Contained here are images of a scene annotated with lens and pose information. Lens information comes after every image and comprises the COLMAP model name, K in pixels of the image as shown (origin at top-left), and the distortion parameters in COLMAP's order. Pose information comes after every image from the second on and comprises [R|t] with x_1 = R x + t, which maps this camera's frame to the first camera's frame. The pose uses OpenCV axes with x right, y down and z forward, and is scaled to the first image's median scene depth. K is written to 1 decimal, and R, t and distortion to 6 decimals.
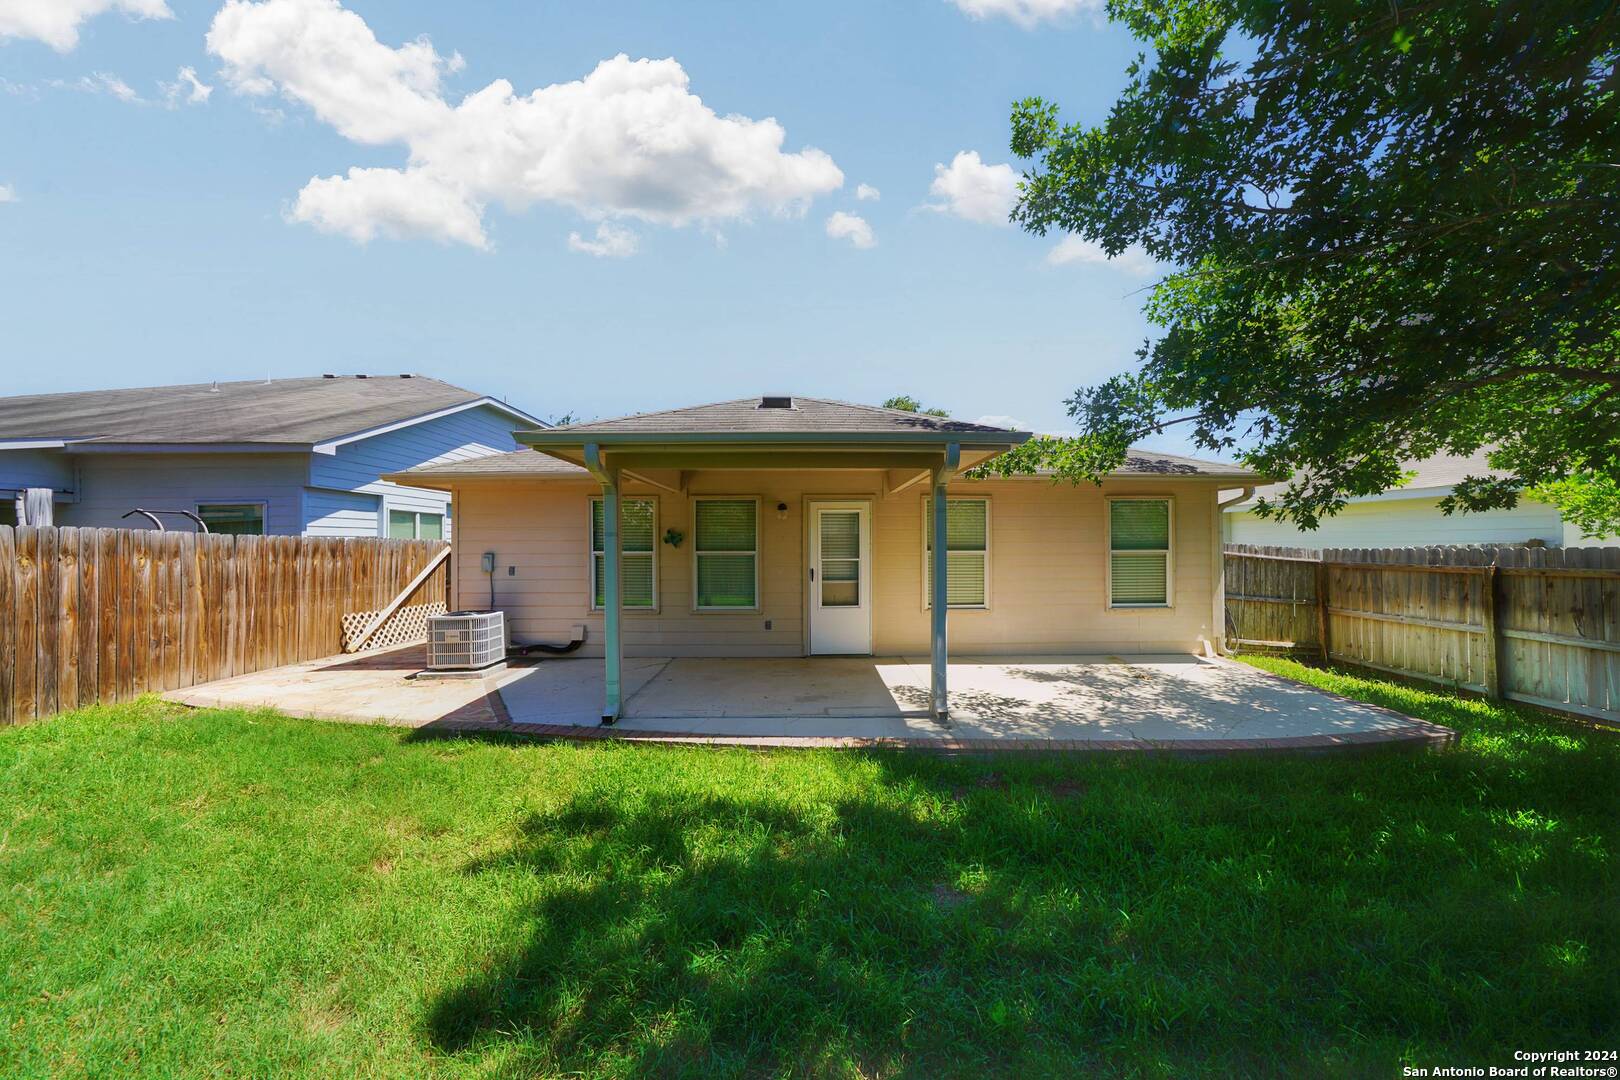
lens RADIAL K [[554.9, 0, 811.9], [0, 554.9, 543.5], [0, 0, 1]] dist [-0.004767, 0.000780]
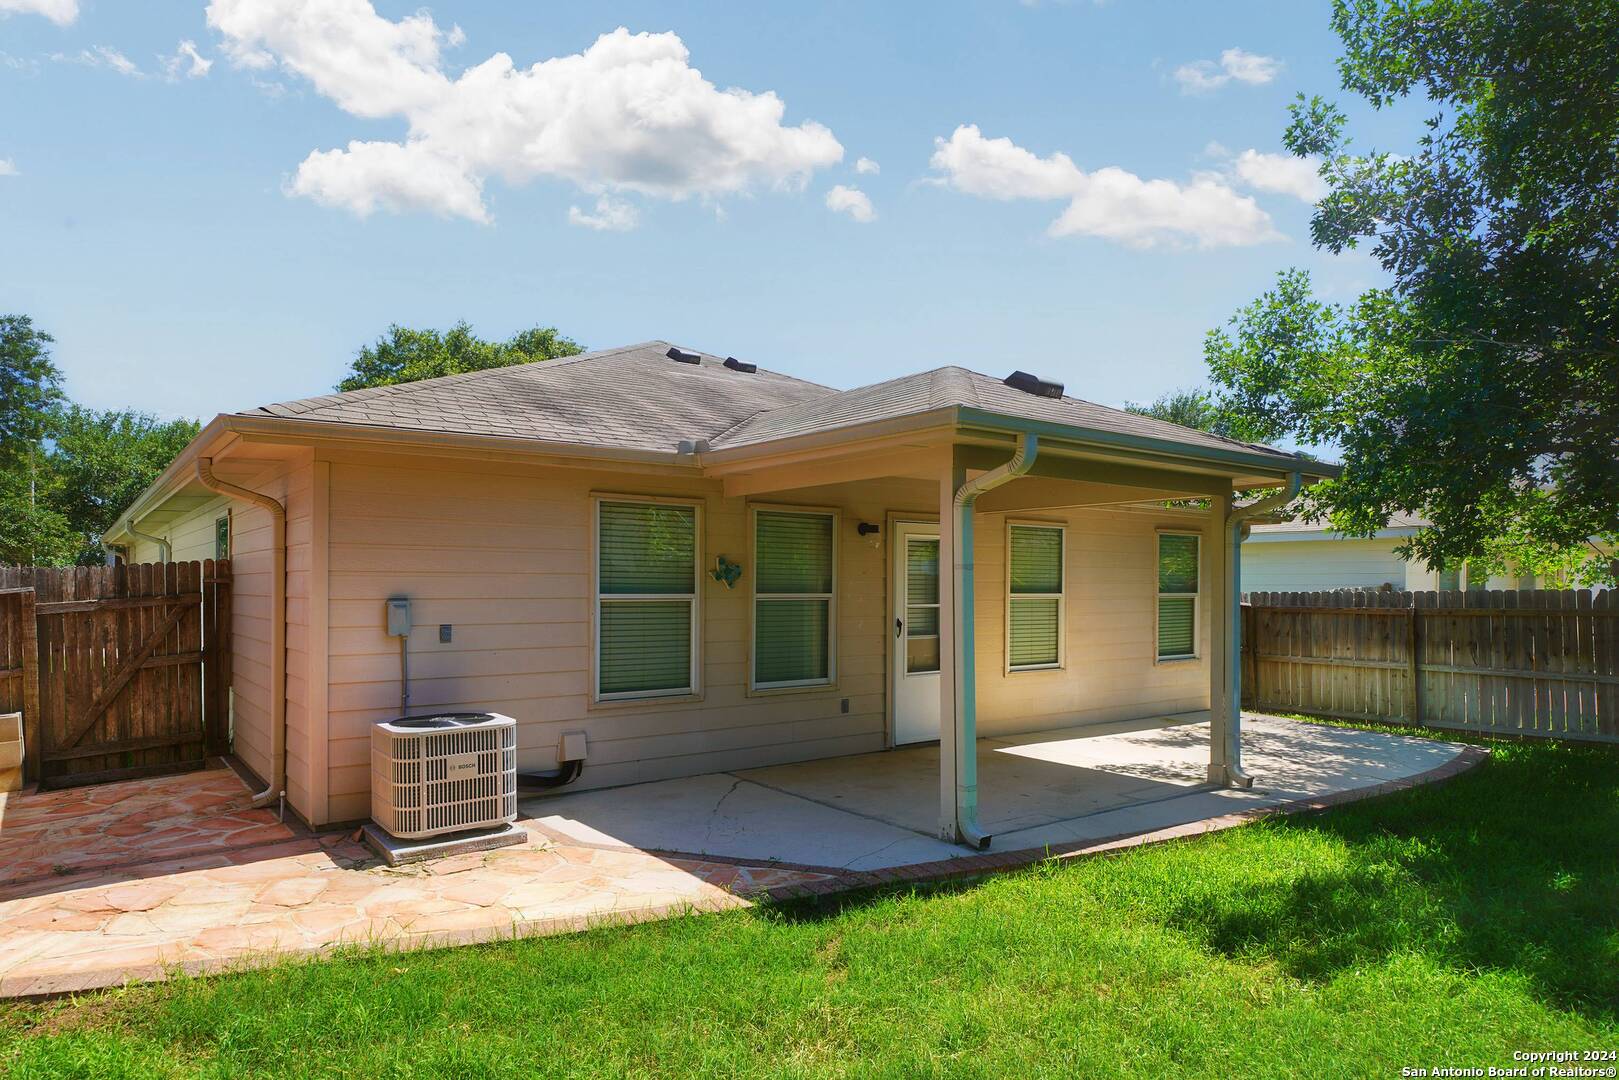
lens RADIAL K [[947.7, 0, 806.3], [0, 947.7, 582.6], [0, 0, 1]] dist [0.021303, -0.000768]
pose [[0.815708, 0.007857, 0.578411, -0.817638], [-0.003242, 0.999954, -0.009012, 0.011471], [-0.578455, 0.005476, 0.815696, 0.128576]]
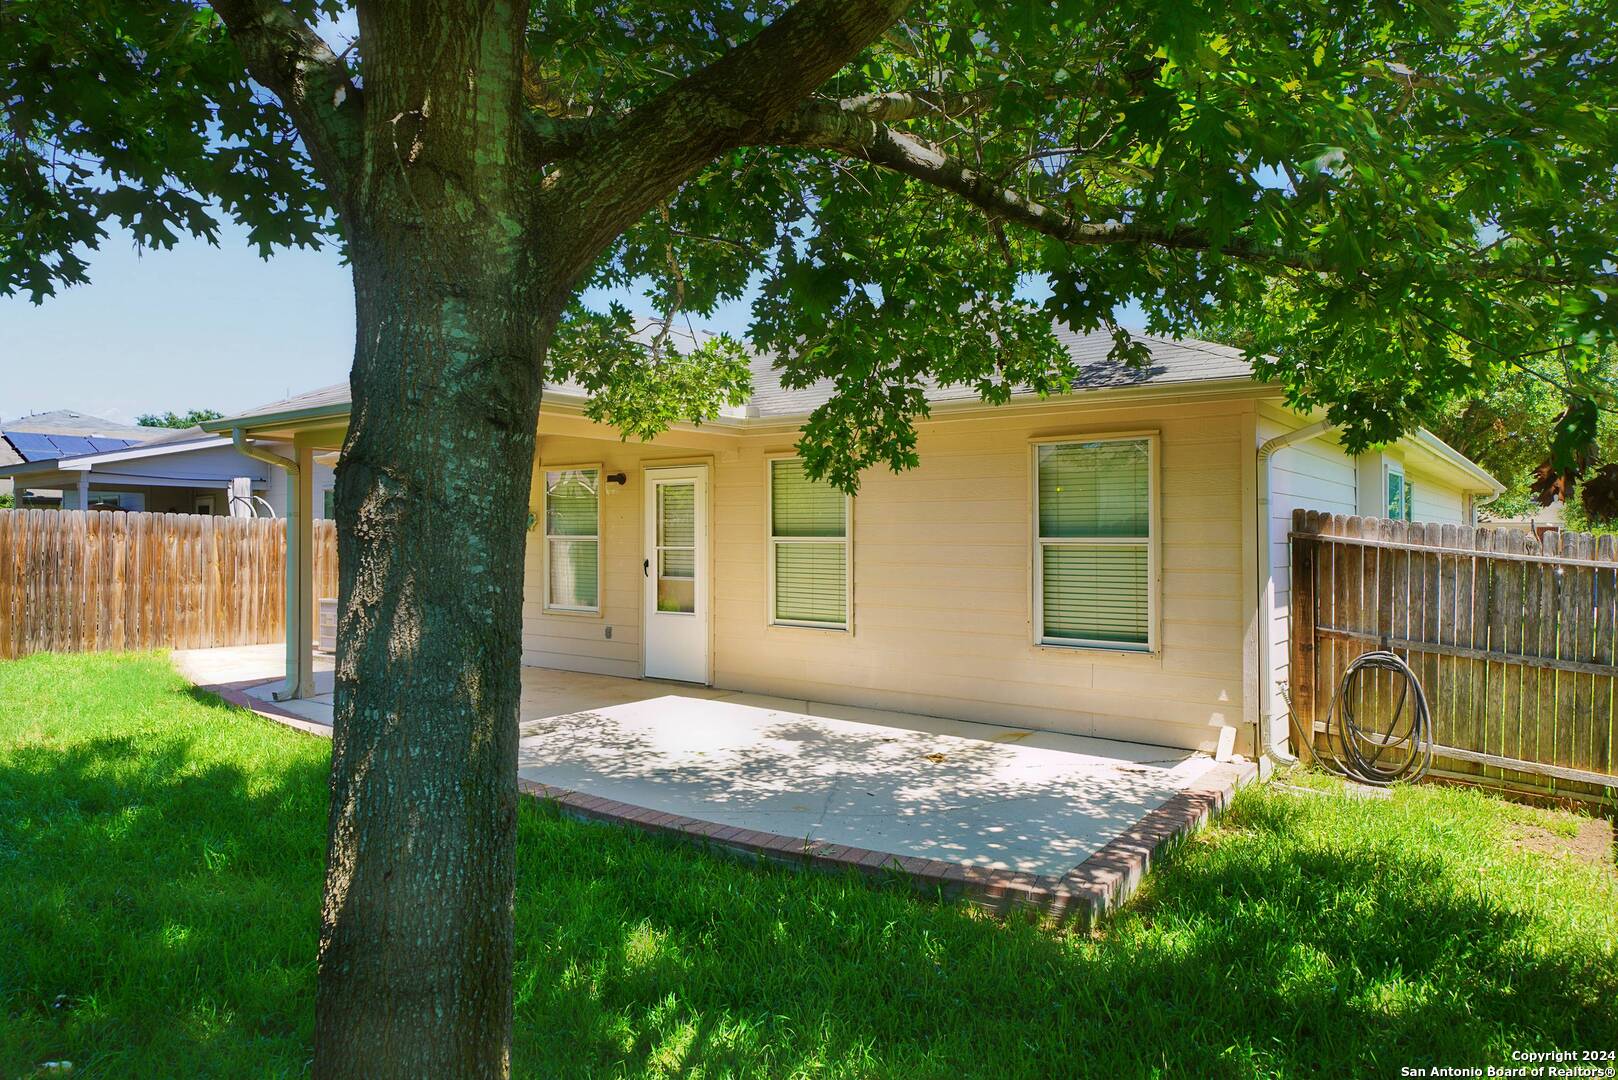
lens RADIAL K [[1015.7, 0, 791.8], [0, 1015.7, 534.2], [0, 0, 1]] dist [0.024254, -0.020849]
pose [[0.782533, 0.004788, -0.622591, 1.053960], [-0.003872, 0.999989, 0.002823, 0.008004], [0.622597, 0.000202, 0.782543, 0.081404]]
